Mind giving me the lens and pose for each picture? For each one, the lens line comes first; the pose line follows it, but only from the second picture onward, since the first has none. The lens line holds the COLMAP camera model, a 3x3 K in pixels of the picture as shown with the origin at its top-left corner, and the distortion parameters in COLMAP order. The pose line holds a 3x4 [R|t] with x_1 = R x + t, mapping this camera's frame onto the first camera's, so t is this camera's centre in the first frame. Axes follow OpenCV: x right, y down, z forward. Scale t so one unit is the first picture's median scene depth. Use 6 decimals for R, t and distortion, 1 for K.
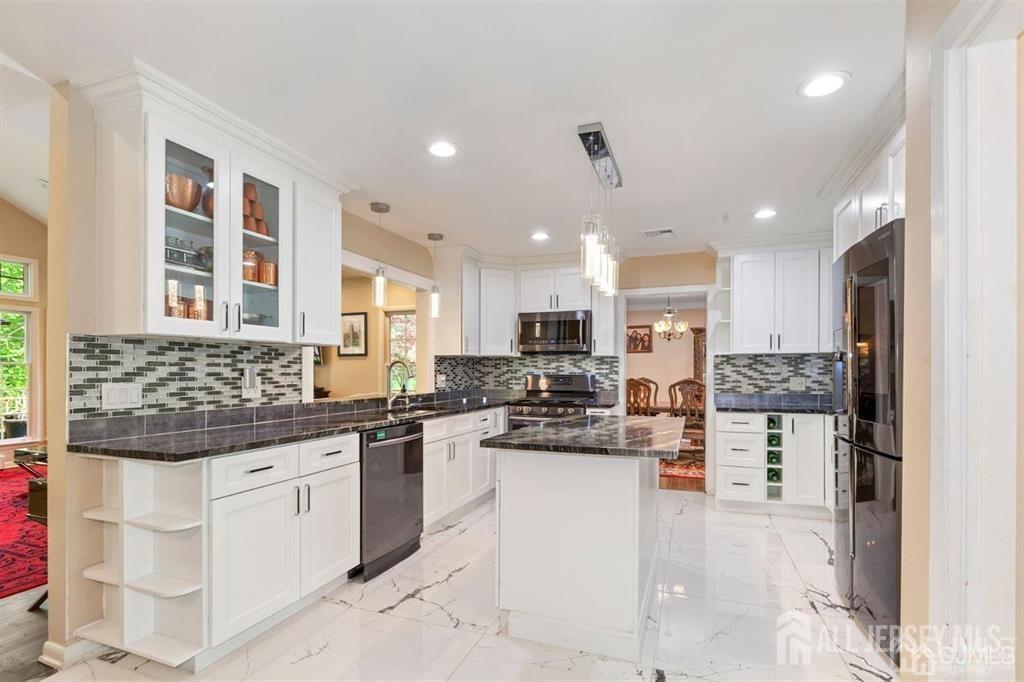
lens RADIAL K [[482.9, 0, 508.2], [0, 482.9, 367.6], [0, 0, 1]] dist [-0.000695, 0.000061]
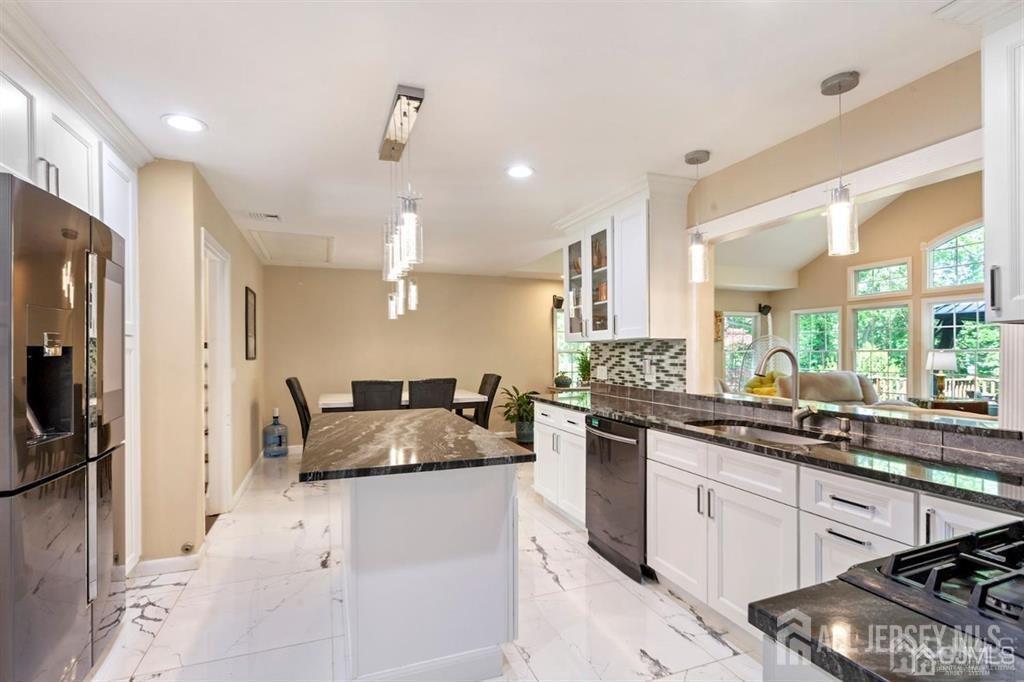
lens RADIAL K [[482.9, 0, 519.9], [0, 482.9, 356.6], [0, 0, 1]] dist [-0.000695, 0.000061]
pose [[-0.731944, 0.000548, -0.681364, 0.625890], [0.000880, 1.000000, -0.000141, -0.005083], [0.681364, -0.000703, -0.731944, 1.773378]]
